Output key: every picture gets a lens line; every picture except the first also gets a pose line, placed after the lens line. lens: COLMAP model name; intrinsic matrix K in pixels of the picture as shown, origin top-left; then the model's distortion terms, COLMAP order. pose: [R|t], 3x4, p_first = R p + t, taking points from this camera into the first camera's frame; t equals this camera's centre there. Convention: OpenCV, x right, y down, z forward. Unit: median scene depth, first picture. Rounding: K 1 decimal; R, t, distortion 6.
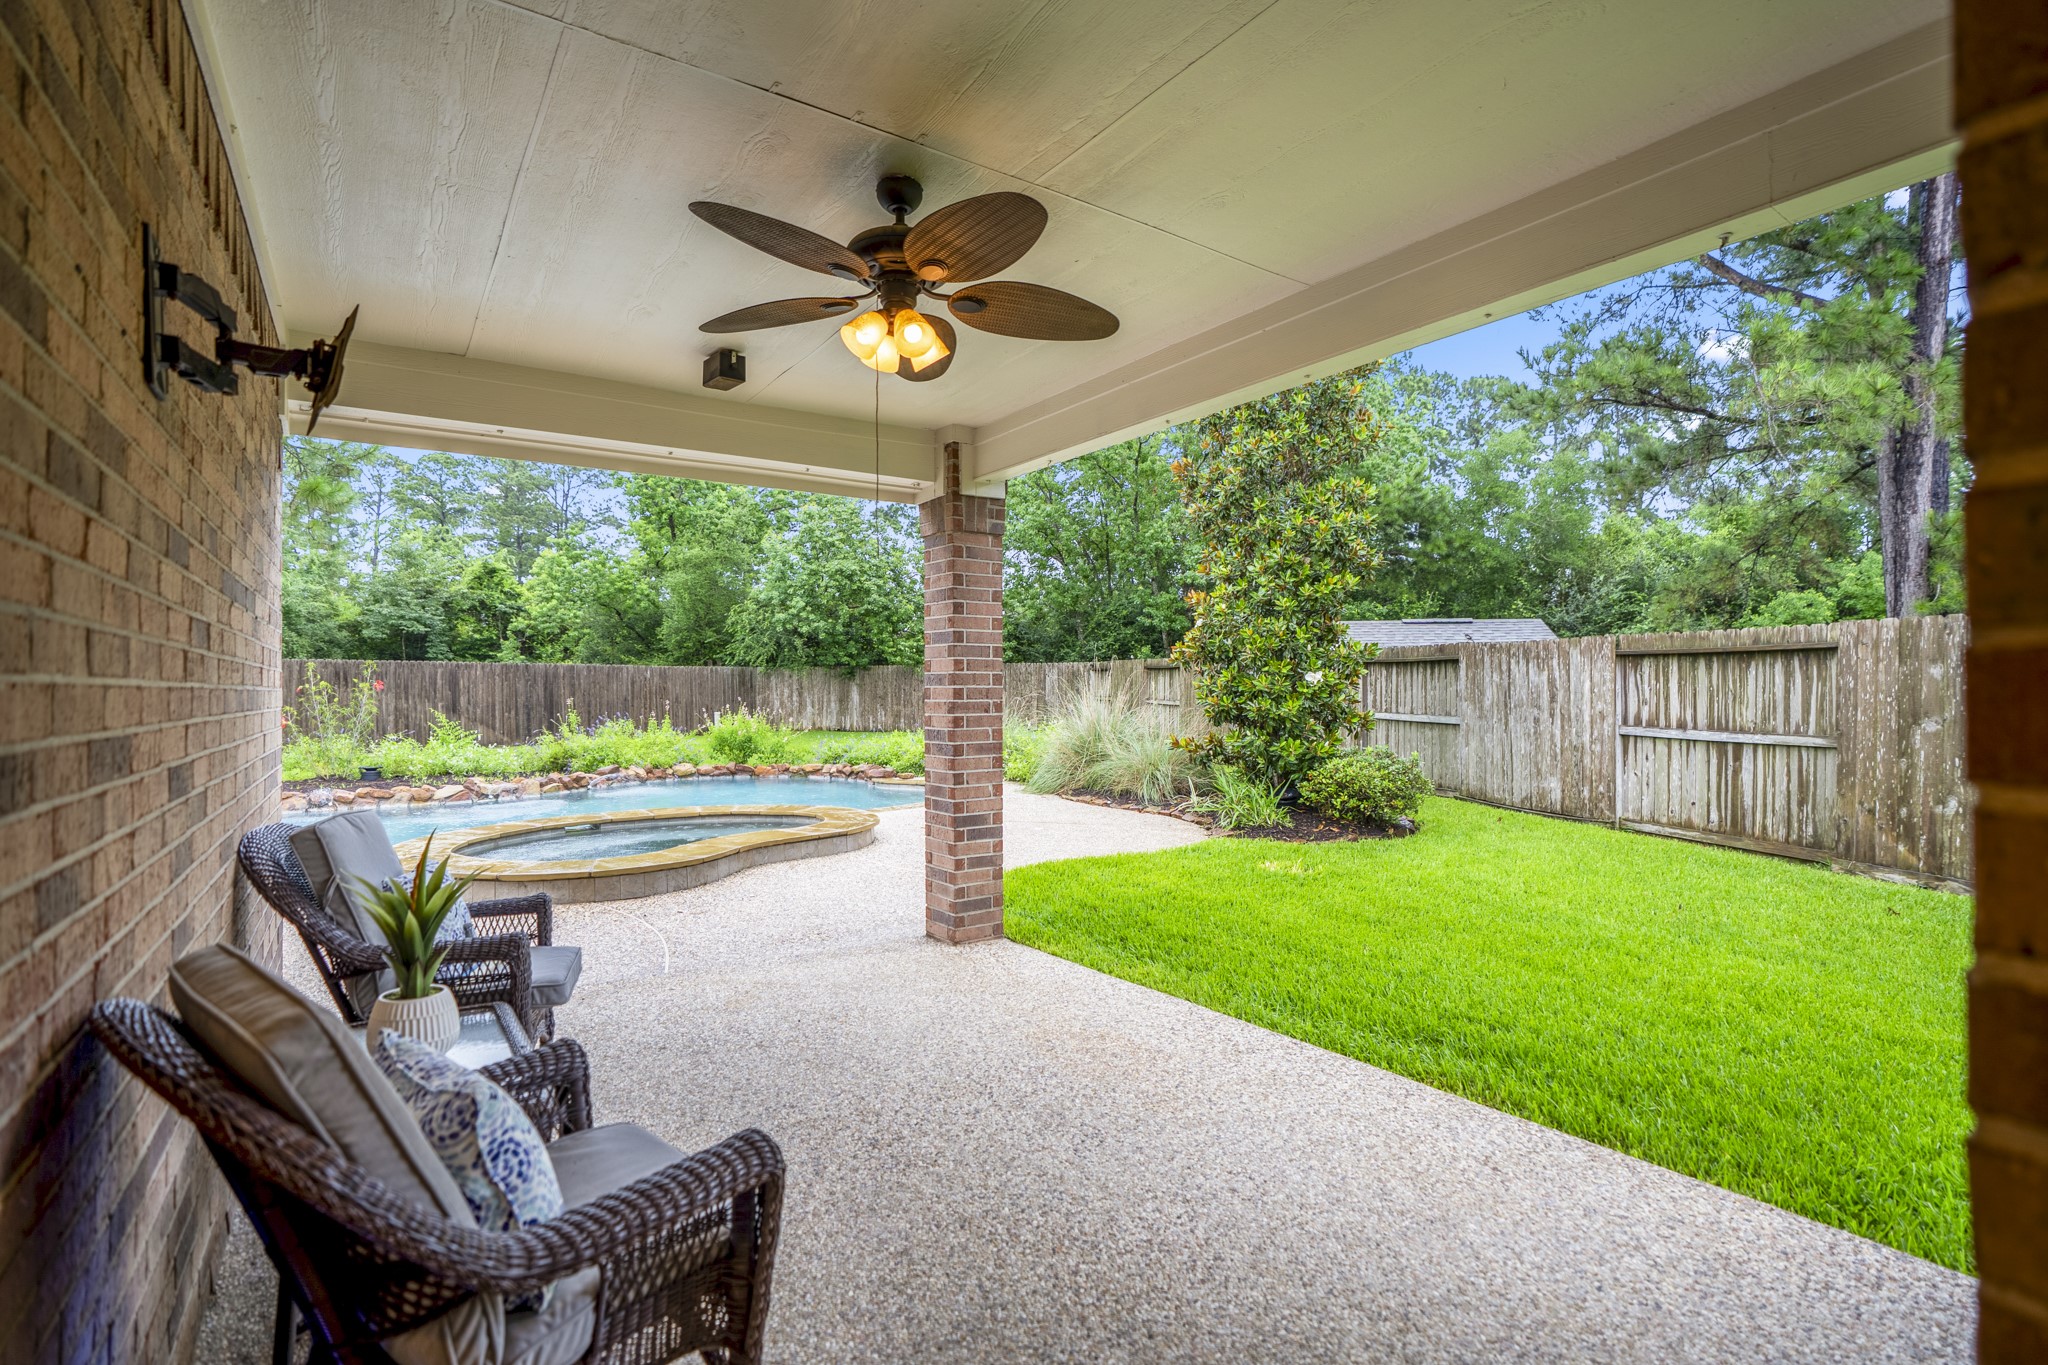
lens RADIAL K [[973.3, 0, 1013.8], [0, 973.3, 699.3], [0, 0, 1]] dist [-0.047939, 0.021581]
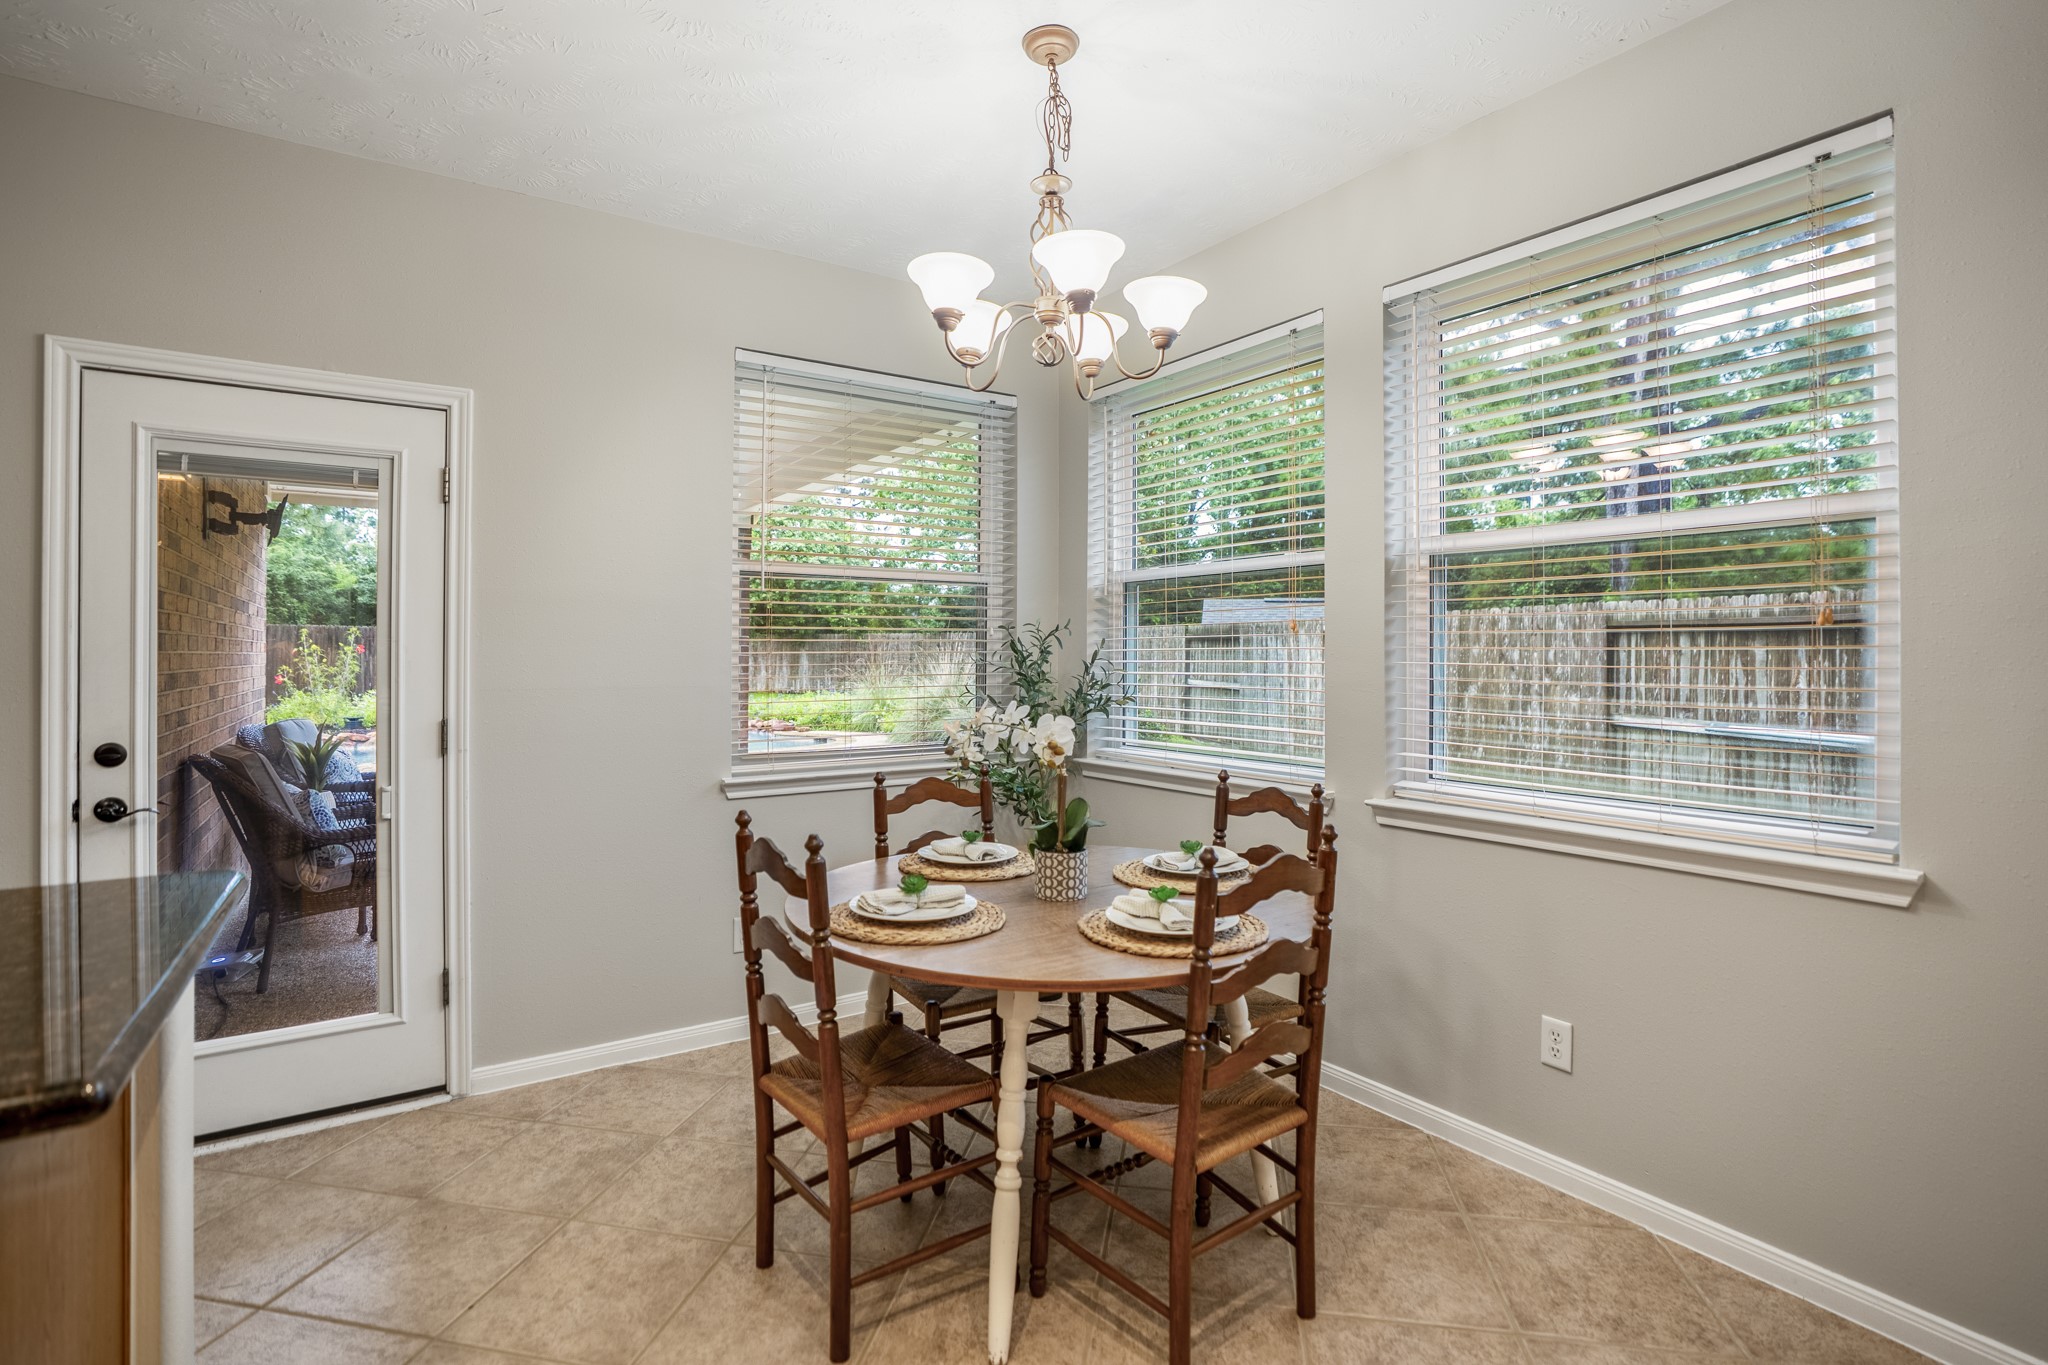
lens RADIAL K [[977.1, 0, 1023.0], [0, 977.1, 664.2], [0, 0, 1]] dist [-0.061811, 0.024707]
pose [[0.999944, 0.010145, 0.002956, 0.128557], [-0.010136, 0.999944, -0.002891, -0.000031], [-0.002985, 0.002861, 0.999991, -0.154675]]
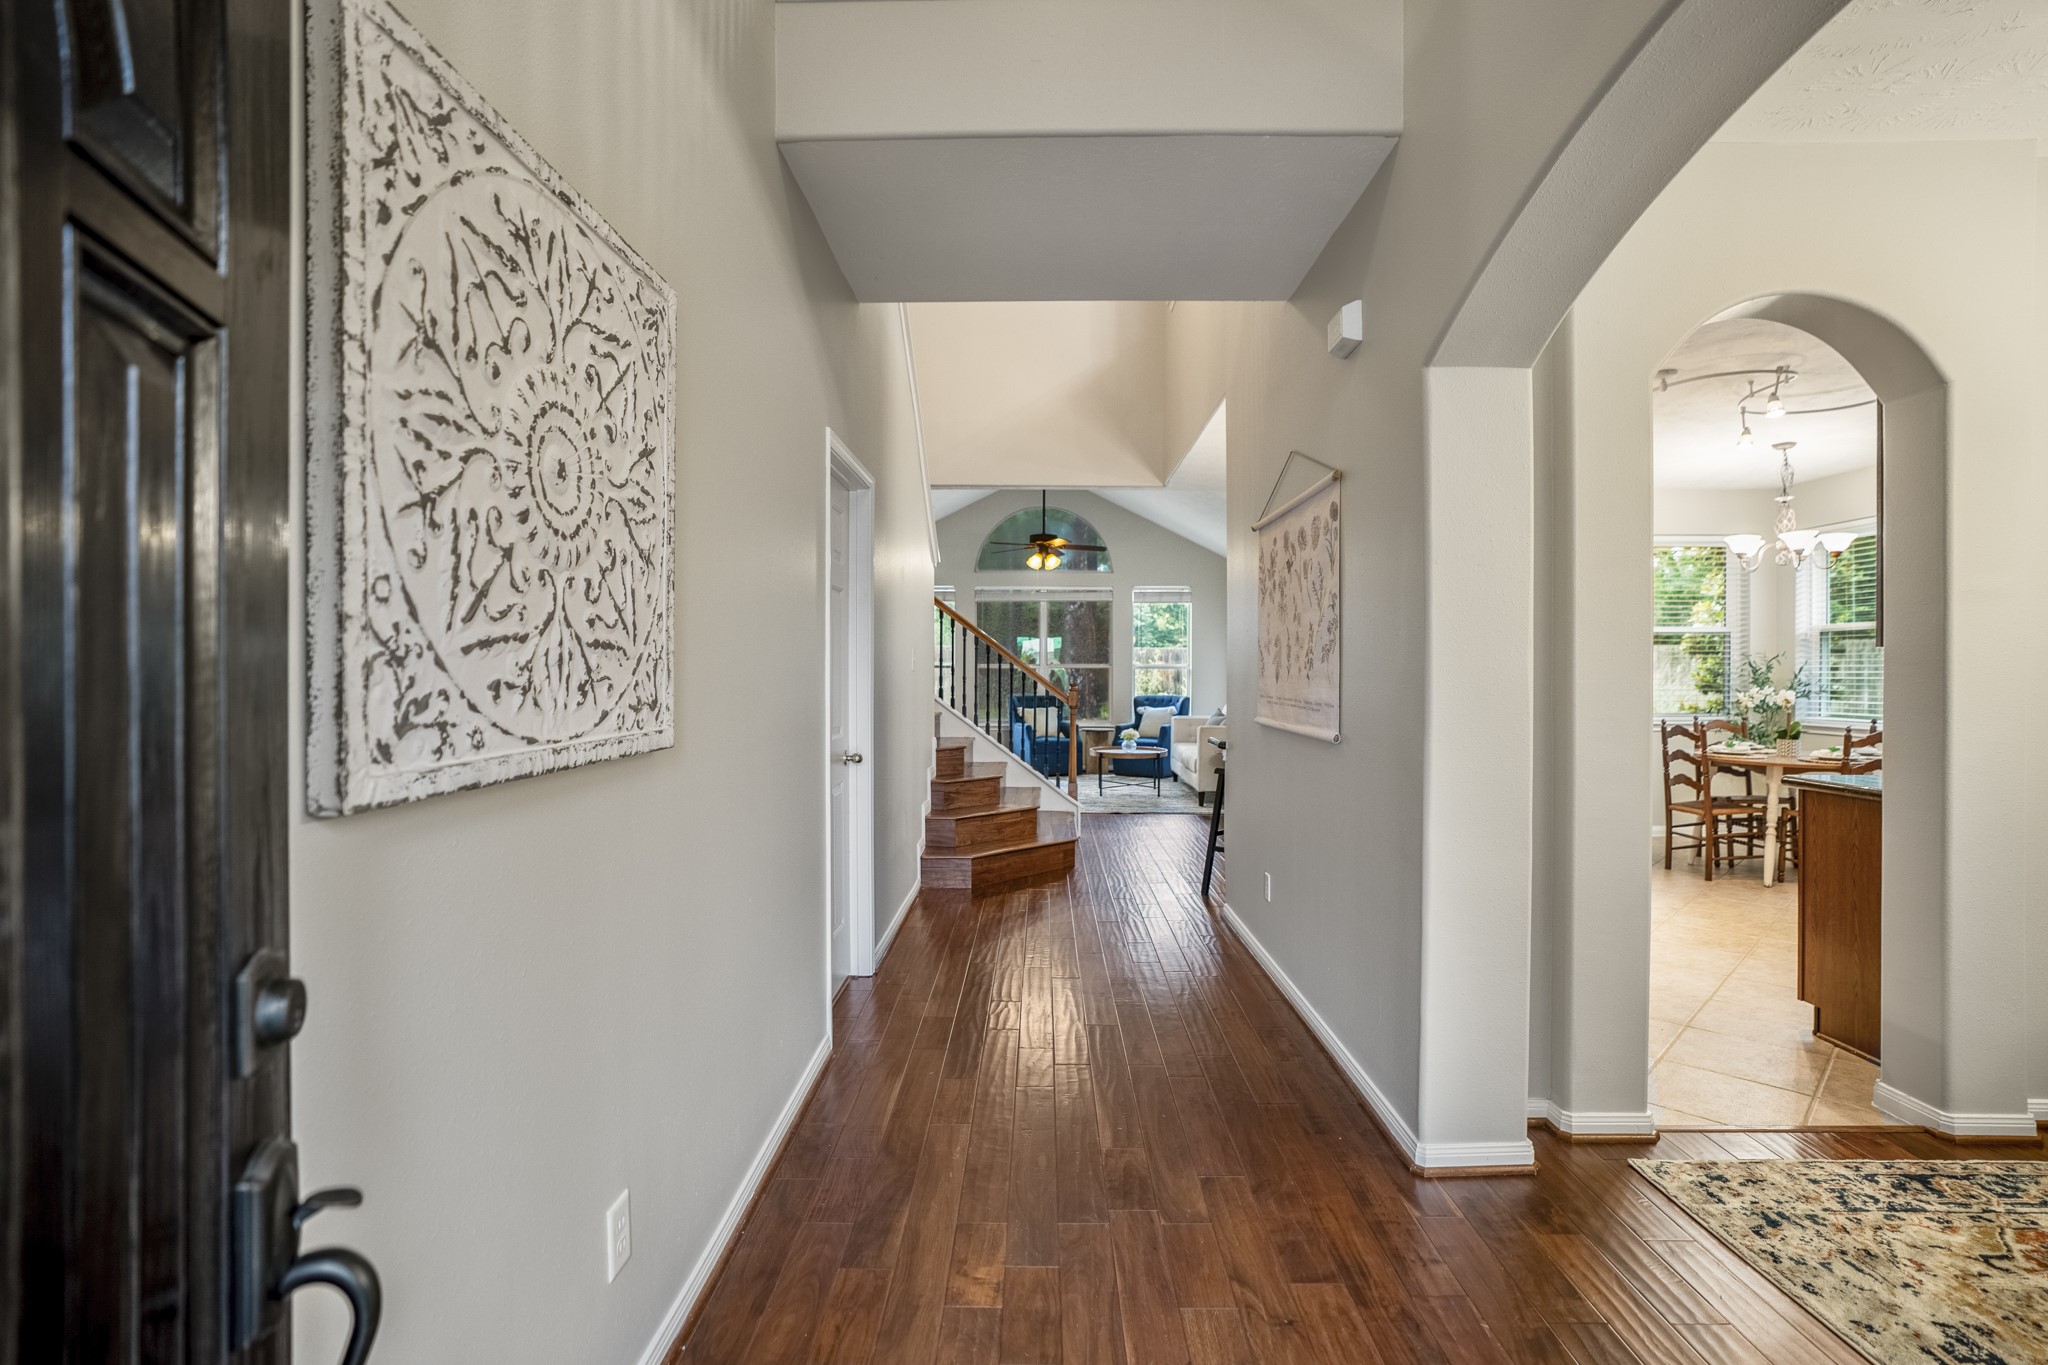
lens RADIAL K [[959.1, 0, 1016.2], [0, 959.1, 651.4], [0, 0, 1]] dist [-0.050929, 0.022370]
pose [[0.817904, 0.006944, -0.575313, 0.102744], [-0.019562, 0.999685, -0.015744, 0.002269], [0.575023, 0.024131, 0.817781, -0.437983]]
